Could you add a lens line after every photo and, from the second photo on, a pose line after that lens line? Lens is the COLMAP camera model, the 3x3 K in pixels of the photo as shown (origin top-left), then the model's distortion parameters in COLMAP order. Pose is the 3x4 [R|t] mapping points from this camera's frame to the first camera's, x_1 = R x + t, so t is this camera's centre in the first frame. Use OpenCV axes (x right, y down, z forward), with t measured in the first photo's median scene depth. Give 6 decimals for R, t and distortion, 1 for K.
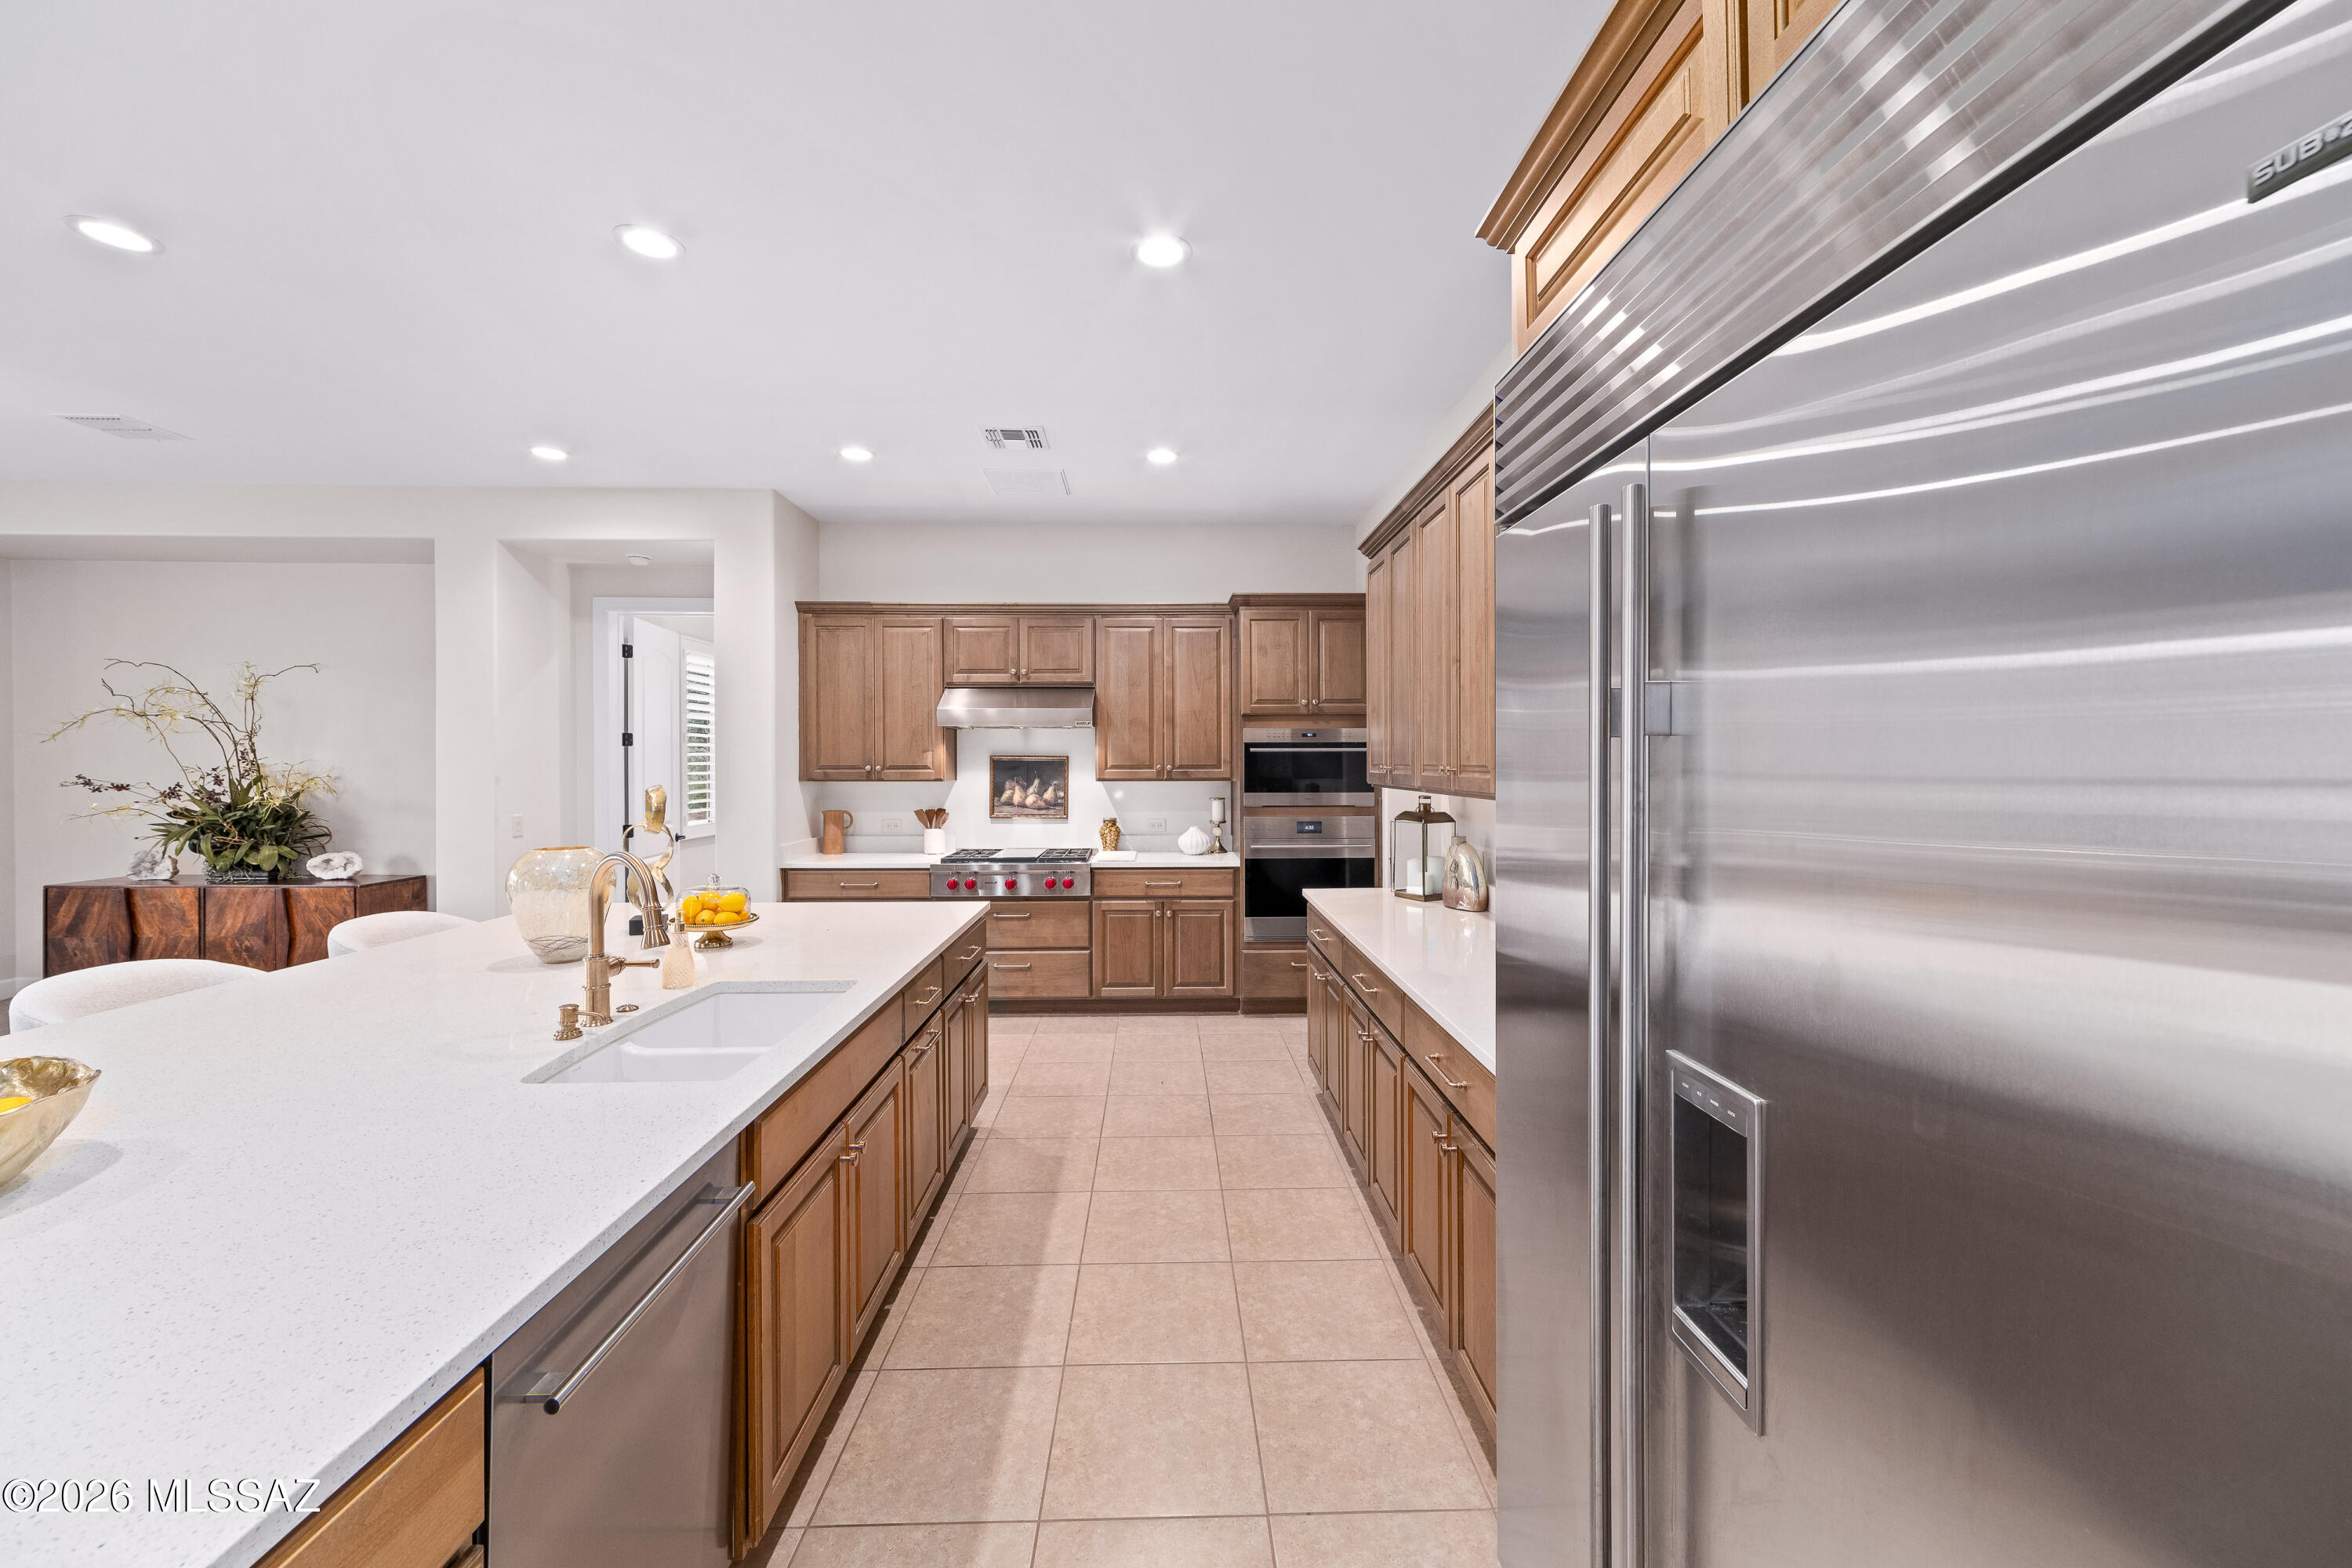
lens RADIAL K [[921.2, 0, 1172.5], [0, 921.2, 767.3], [0, 0, 1]] dist [0.012491, -0.000074]
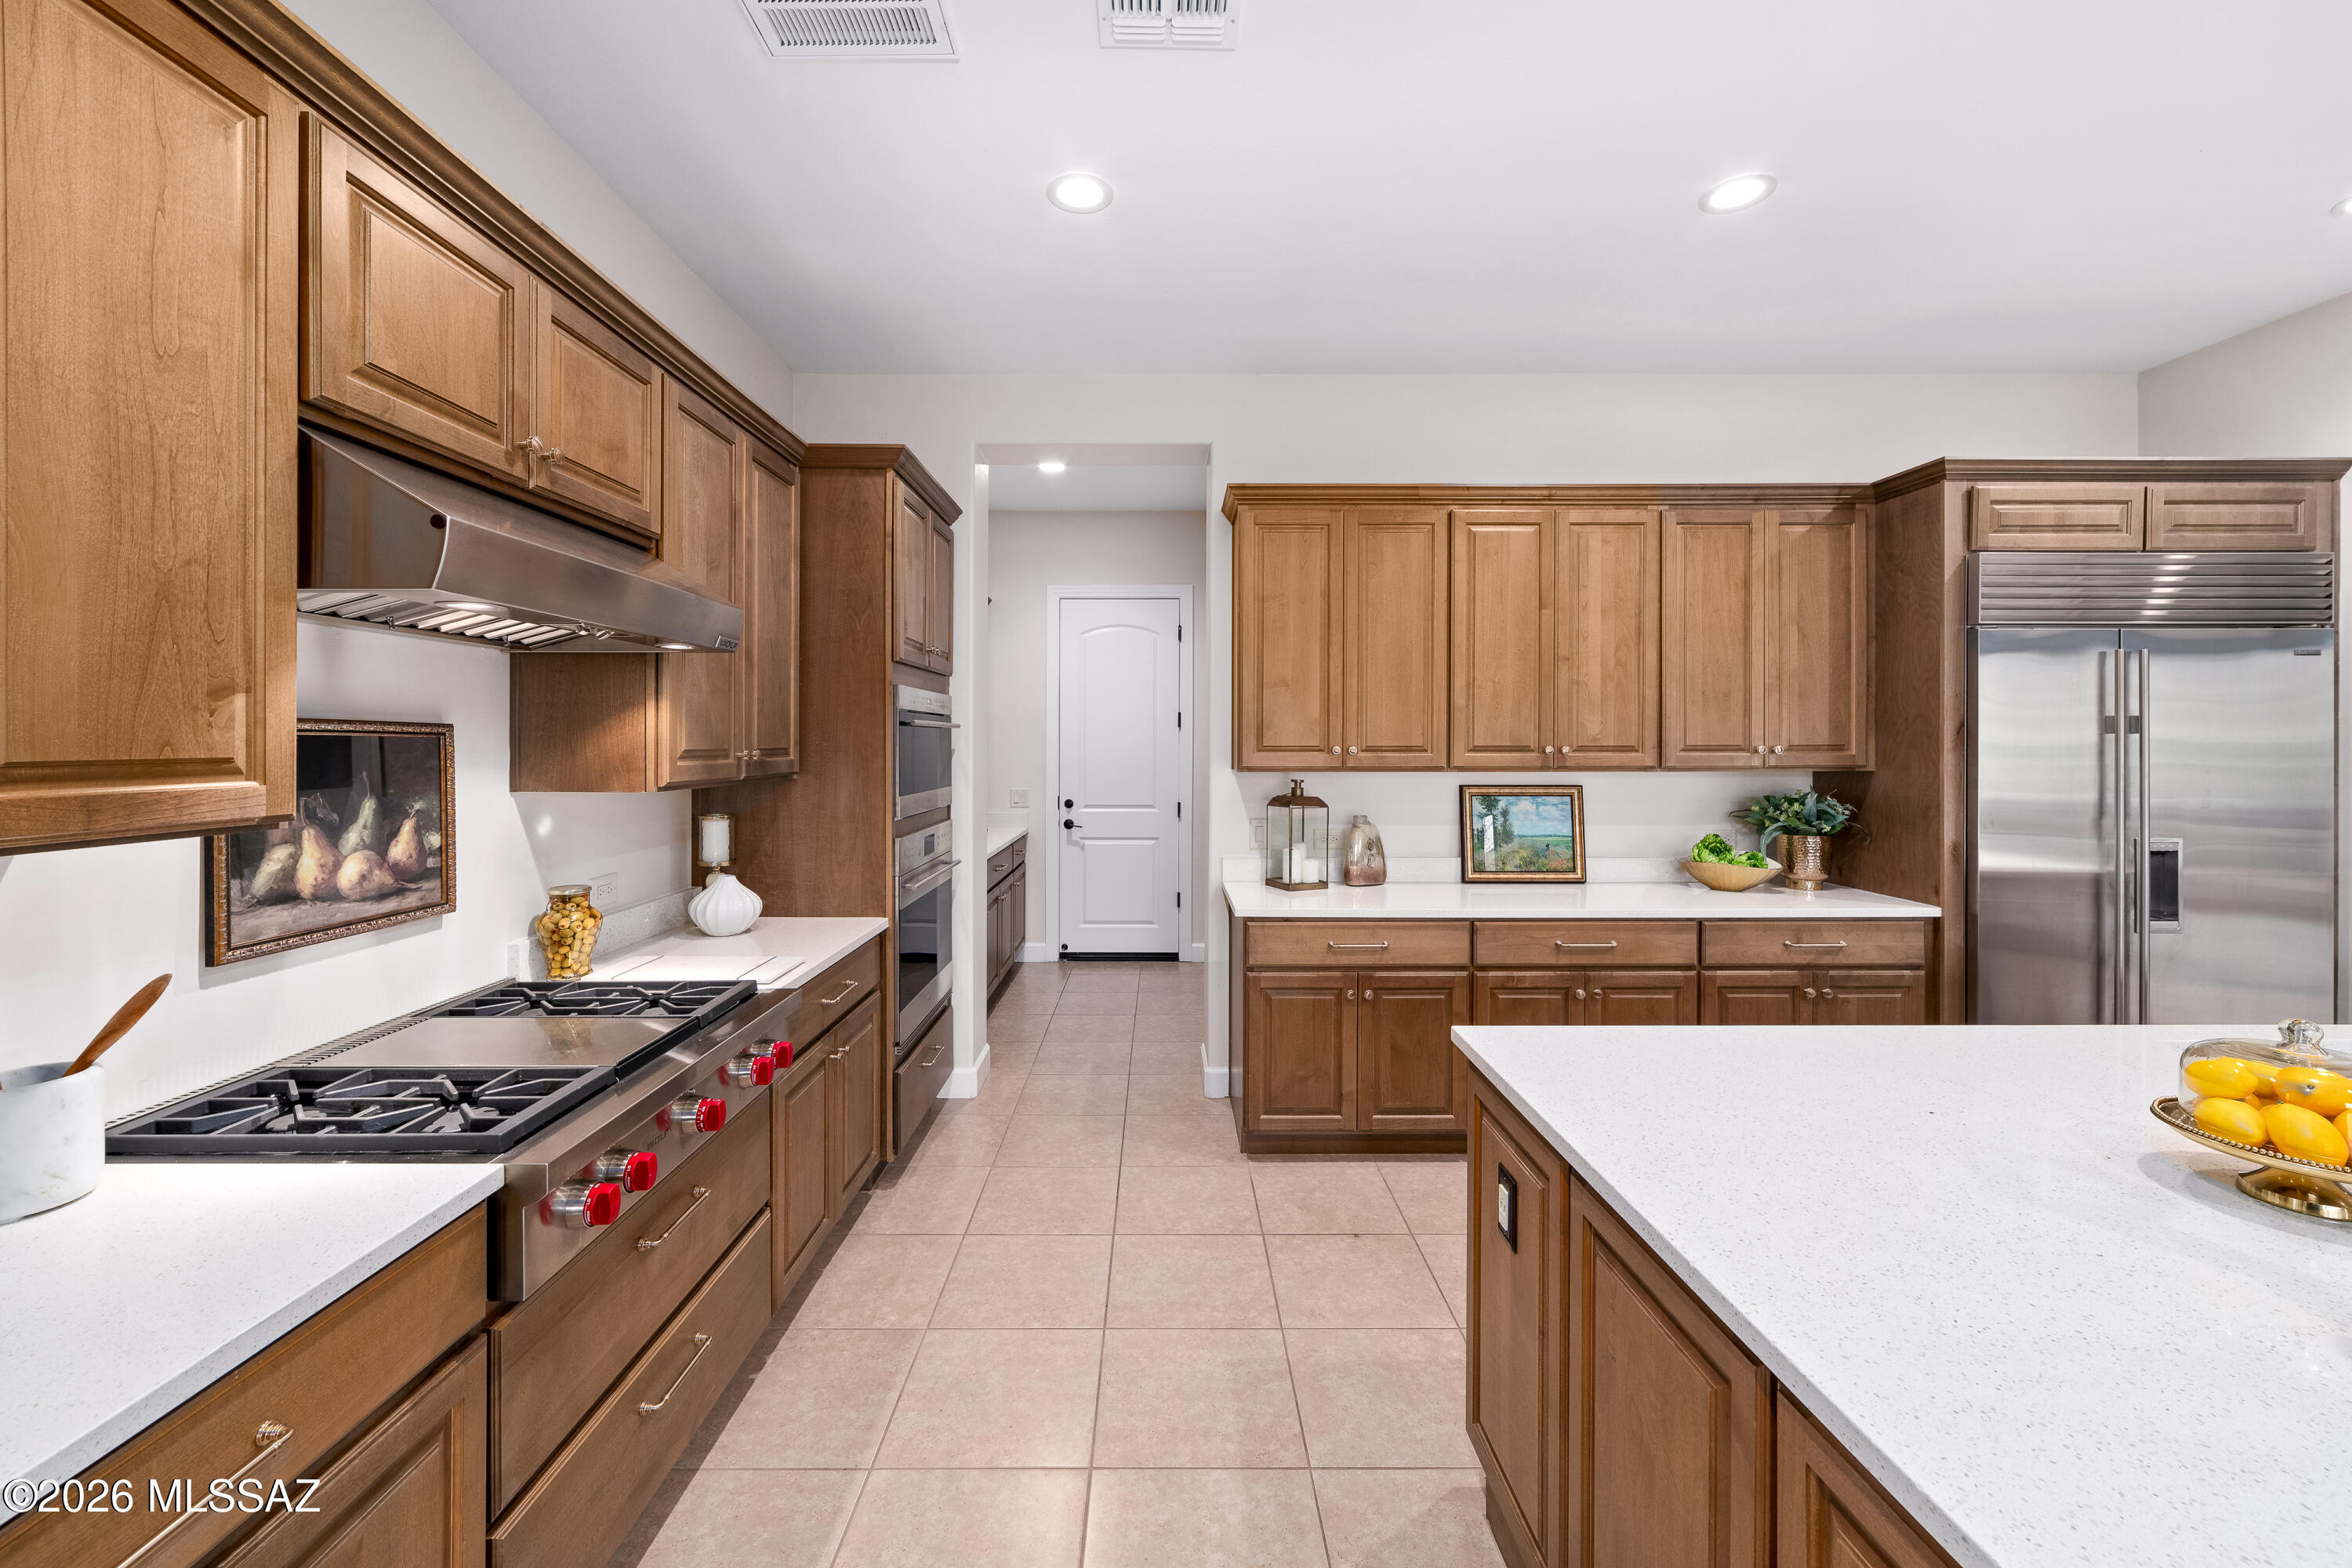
lens RADIAL K [[940.8, 0, 1172.0], [0, 940.8, 749.0], [0, 0, 1]] dist [-0.000153, 0.000002]
pose [[0.009102, -0.007100, 0.999933, -0.476739], [0.004723, 0.999964, 0.007057, -0.004705], [-0.999947, 0.004658, 0.009136, 0.778109]]
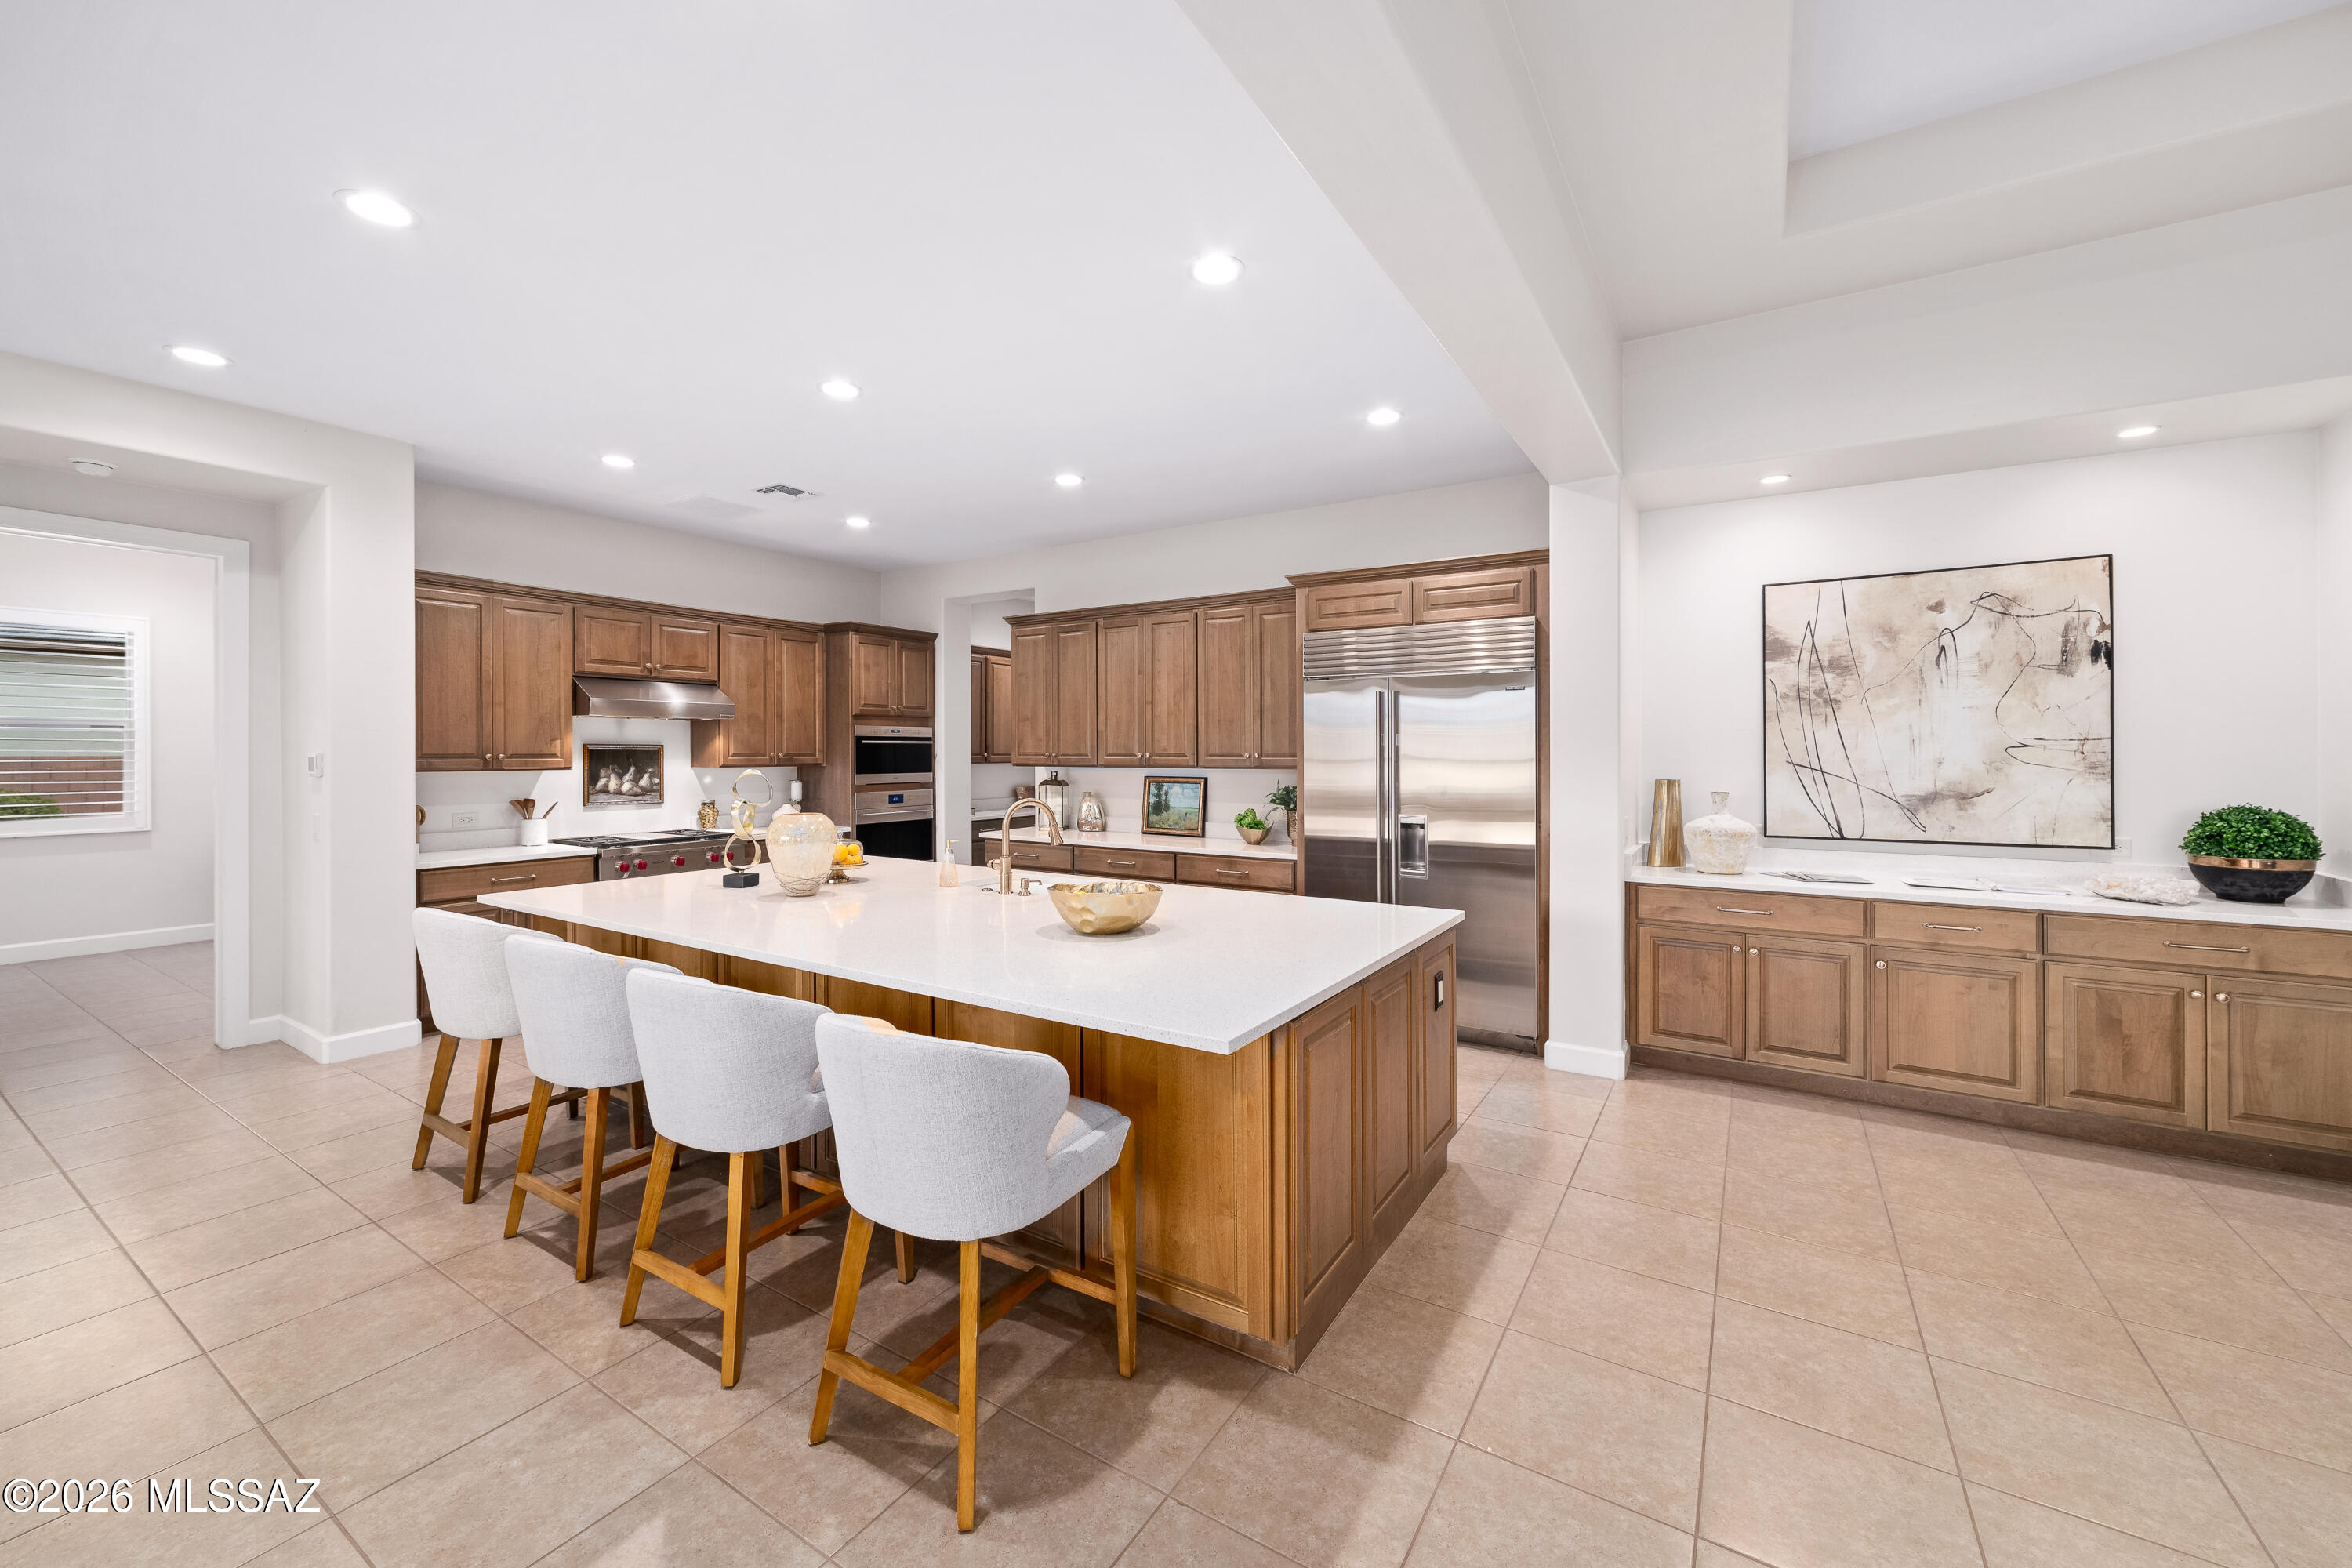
lens RADIAL K [[921.2, 0, 1172.5], [0, 921.2, 767.3], [0, 0, 1]] dist [0.012491, -0.000074]
pose [[0.547734, -0.015041, 0.836517, -0.730614], [0.003900, 0.999873, 0.015425, -0.000591], [-0.836643, -0.005187, 0.547724, -0.095455]]
